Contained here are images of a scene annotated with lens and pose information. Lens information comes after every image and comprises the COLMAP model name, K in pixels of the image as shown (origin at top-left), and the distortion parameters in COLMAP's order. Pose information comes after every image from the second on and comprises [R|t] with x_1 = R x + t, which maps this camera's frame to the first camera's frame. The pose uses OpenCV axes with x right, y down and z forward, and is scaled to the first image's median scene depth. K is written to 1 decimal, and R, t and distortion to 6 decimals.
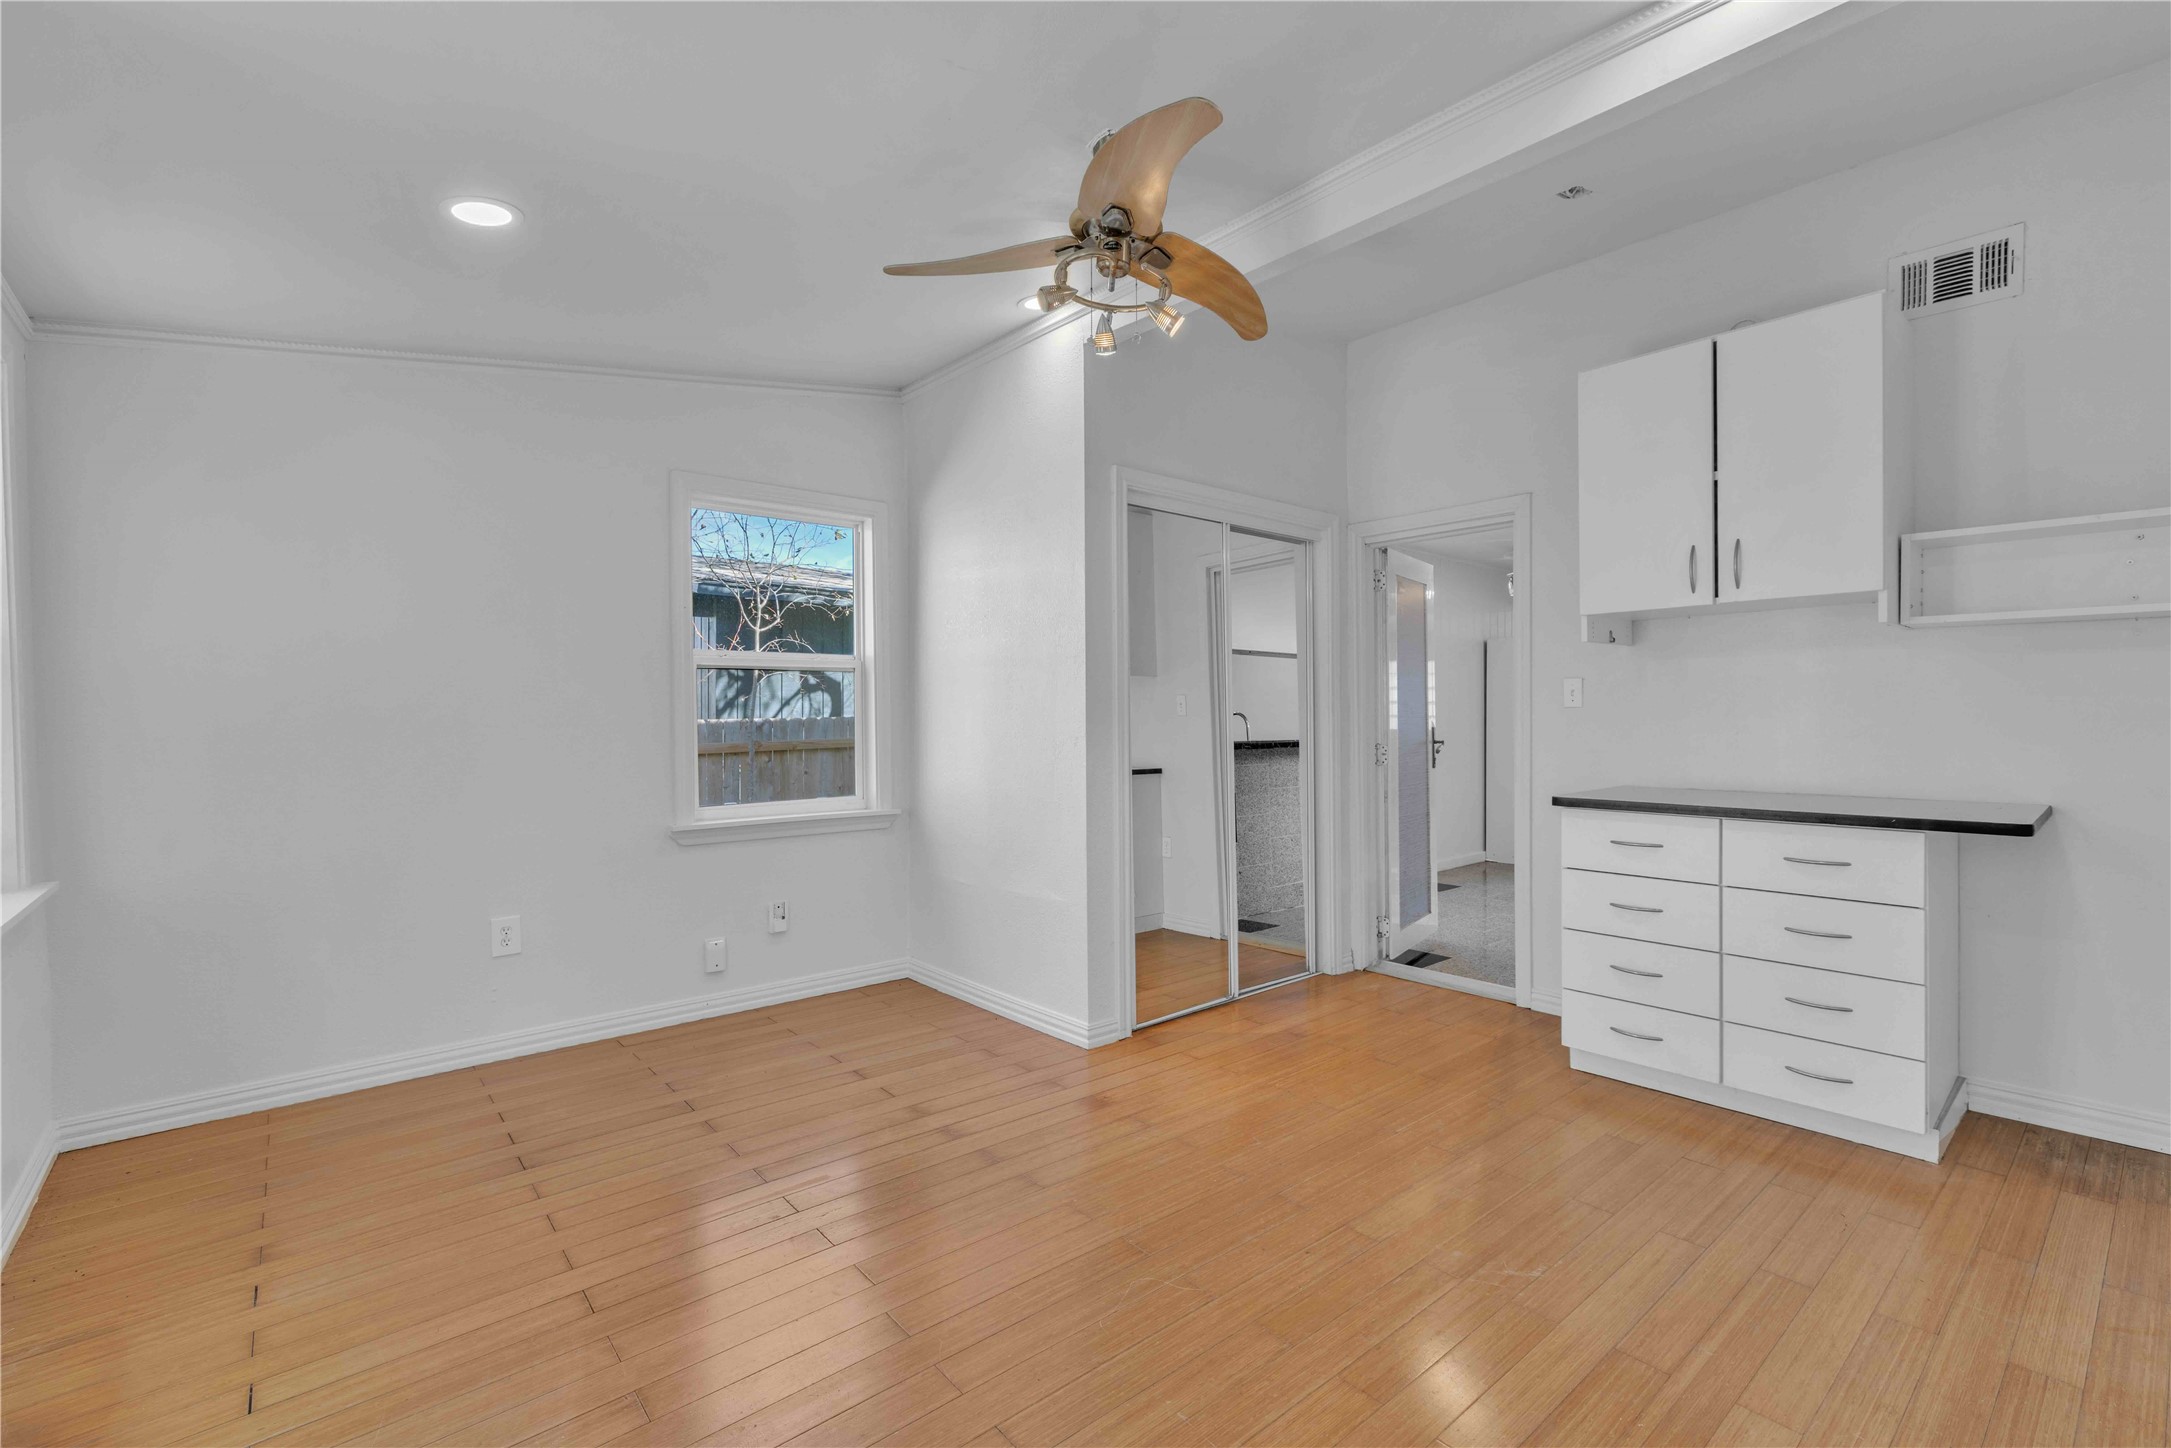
lens RADIAL K [[959.7, 0, 1094.3], [0, 959.7, 698.3], [0, 0, 1]] dist [0.001444, 0.000406]
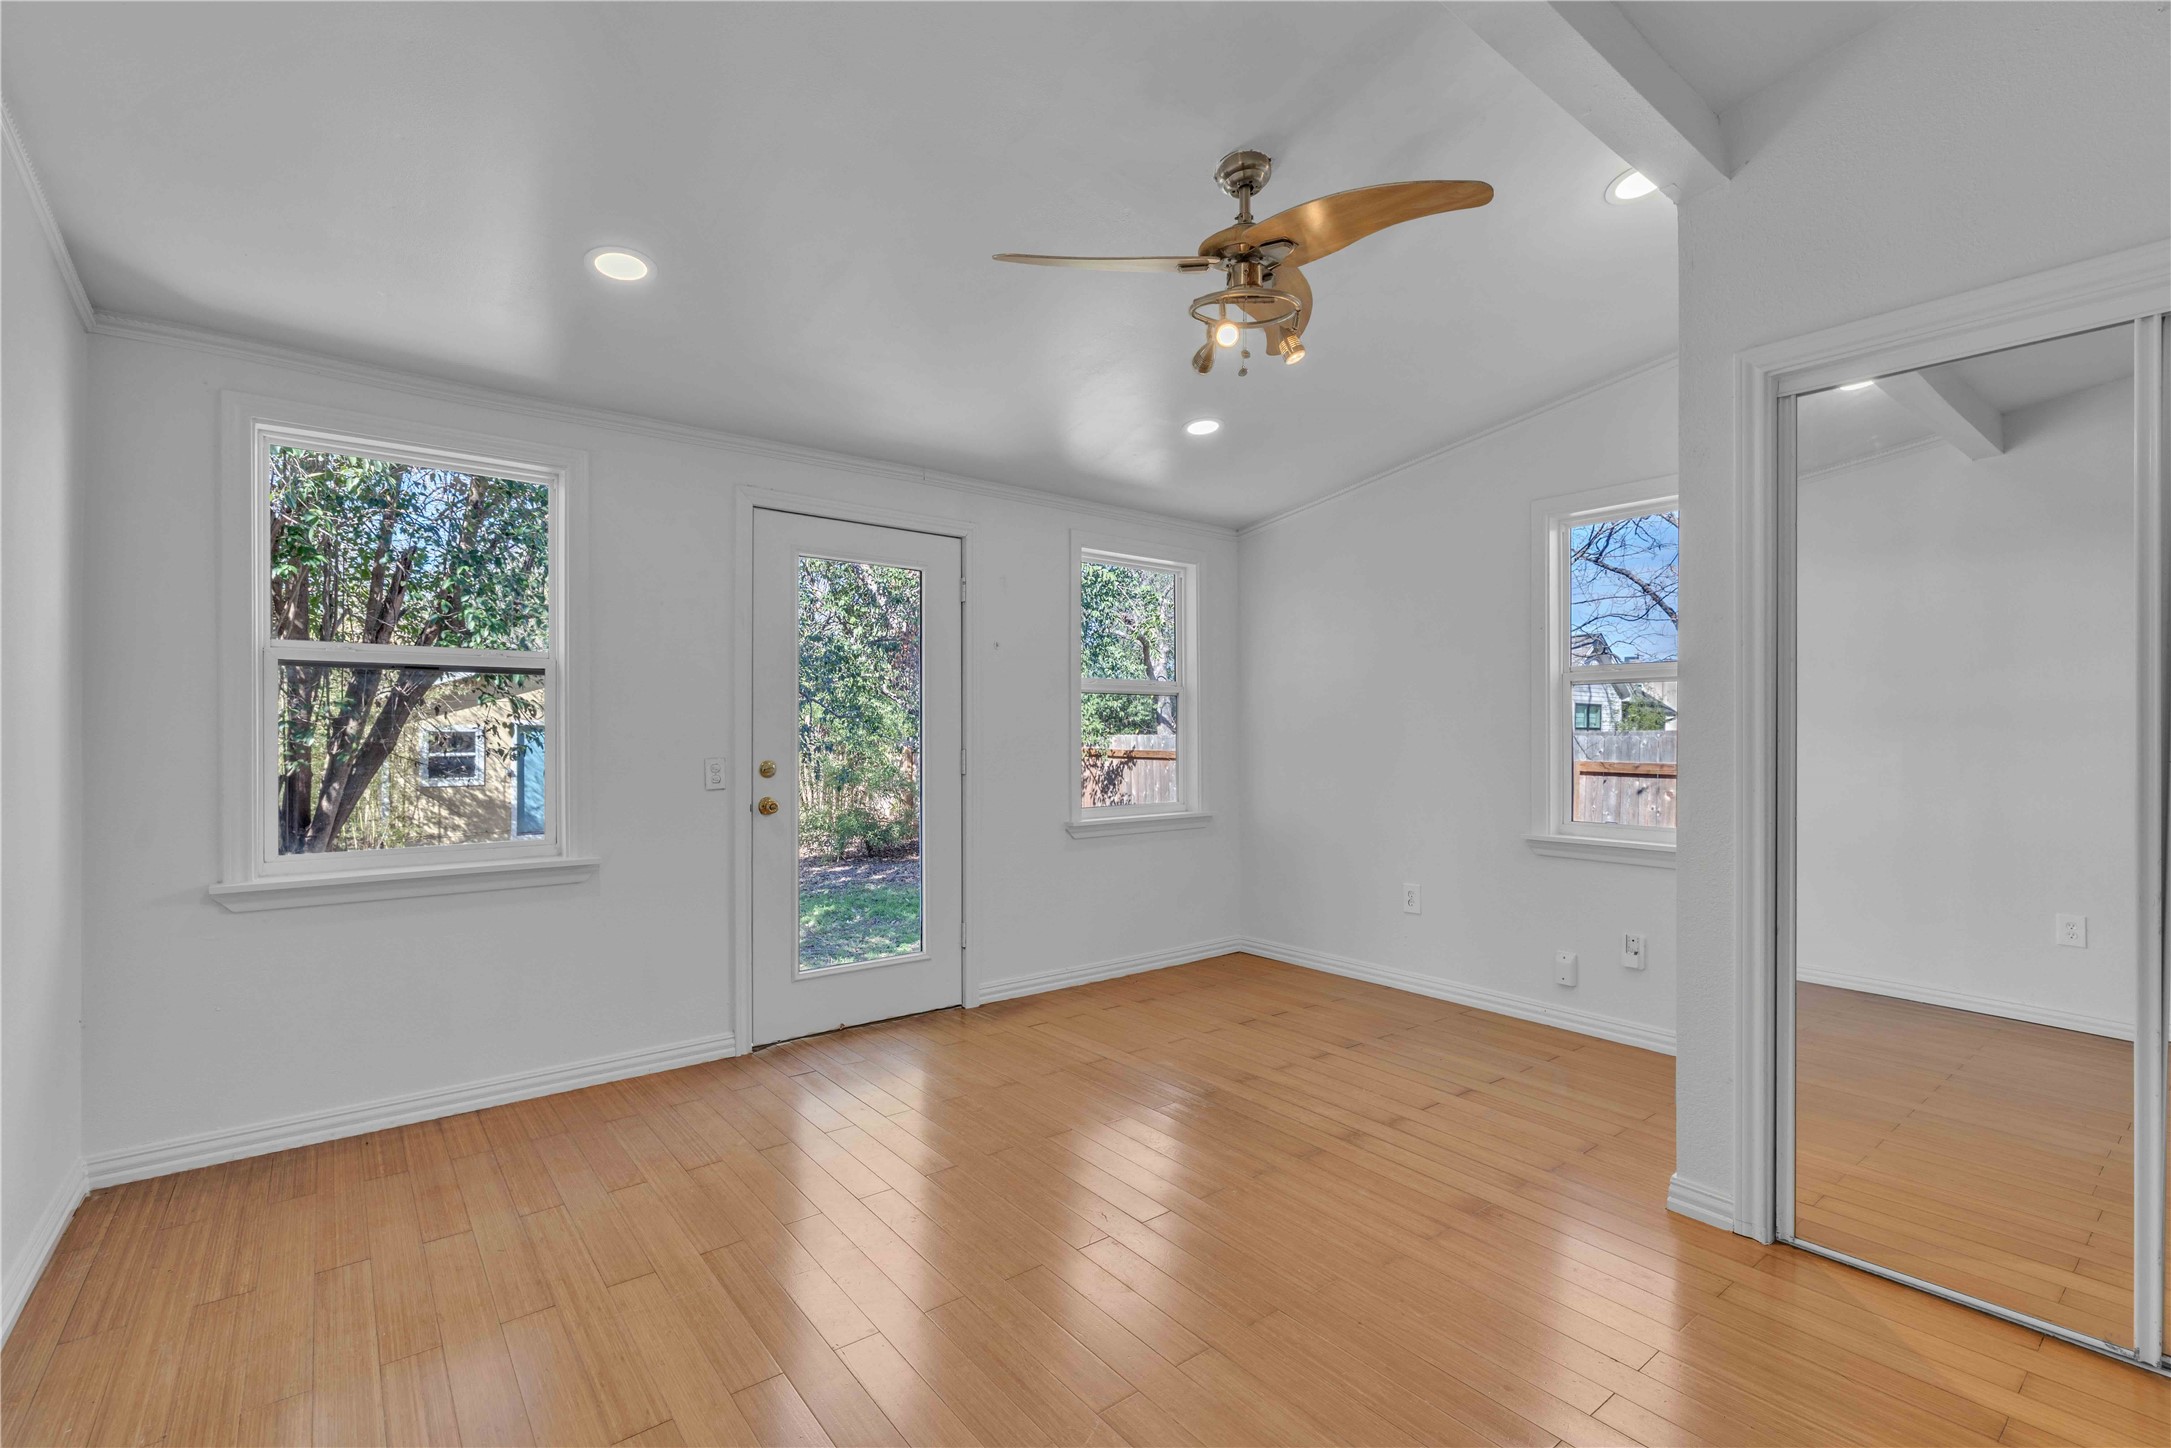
lens RADIAL K [[959.7, 0, 1094.3], [0, 959.7, 698.3], [0, 0, 1]] dist [0.001444, 0.000406]
pose [[-0.040415, -0.031252, -0.998694, 0.770117], [0.018140, 0.999323, -0.032005, 0.004852], [0.999018, -0.019410, -0.039821, 0.646389]]
